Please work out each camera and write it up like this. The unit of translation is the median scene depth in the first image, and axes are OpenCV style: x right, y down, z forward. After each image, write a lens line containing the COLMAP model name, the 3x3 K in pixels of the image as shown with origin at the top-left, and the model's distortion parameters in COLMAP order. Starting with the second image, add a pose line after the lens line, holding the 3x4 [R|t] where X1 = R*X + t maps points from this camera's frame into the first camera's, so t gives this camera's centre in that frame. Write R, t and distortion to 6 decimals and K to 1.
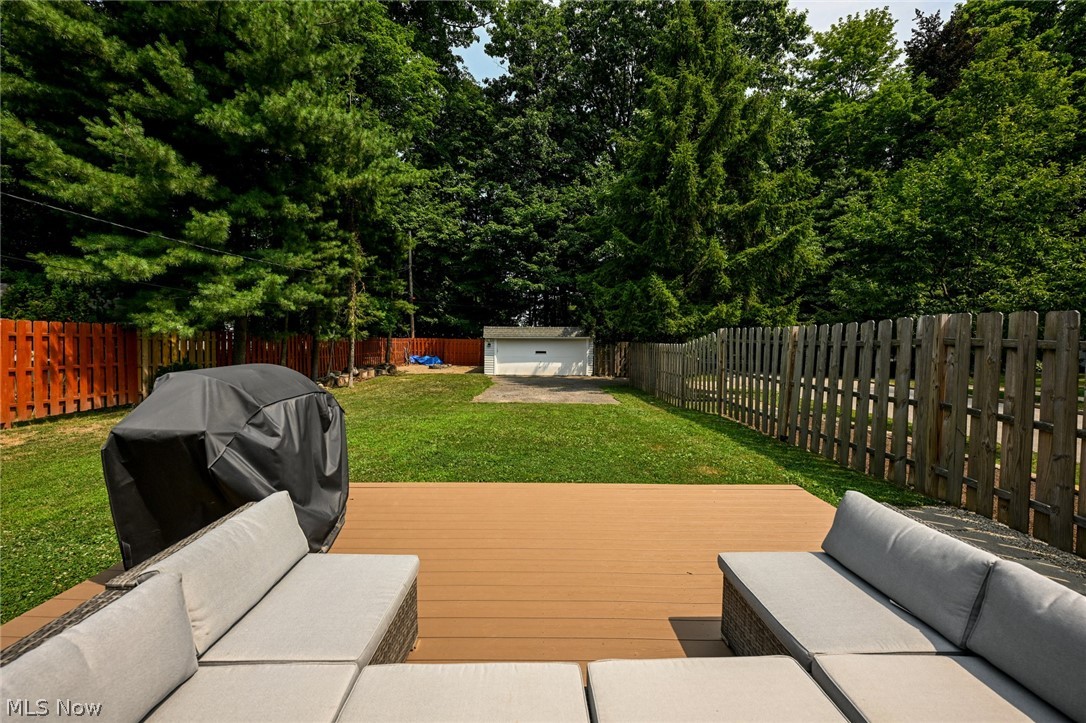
lens RADIAL K [[436.0, 0, 532.8], [0, 436.0, 359.8], [0, 0, 1]] dist [0.008452, 0.000041]
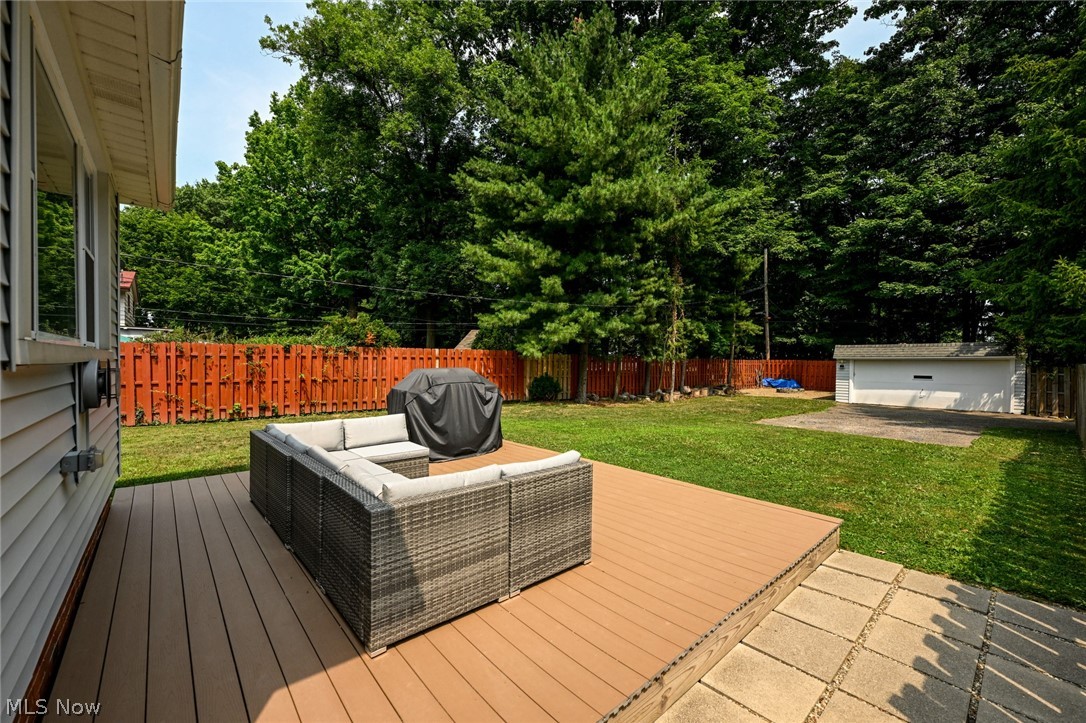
lens RADIAL K [[436.0, 0, 535.8], [0, 436.0, 366.7], [0, 0, 1]] dist [0.008452, 0.000041]
pose [[0.650372, 0.007183, -0.759582, 0.216671], [-0.035958, 0.999125, -0.021341, 0.007034], [0.758764, 0.041193, 0.650061, -0.006122]]
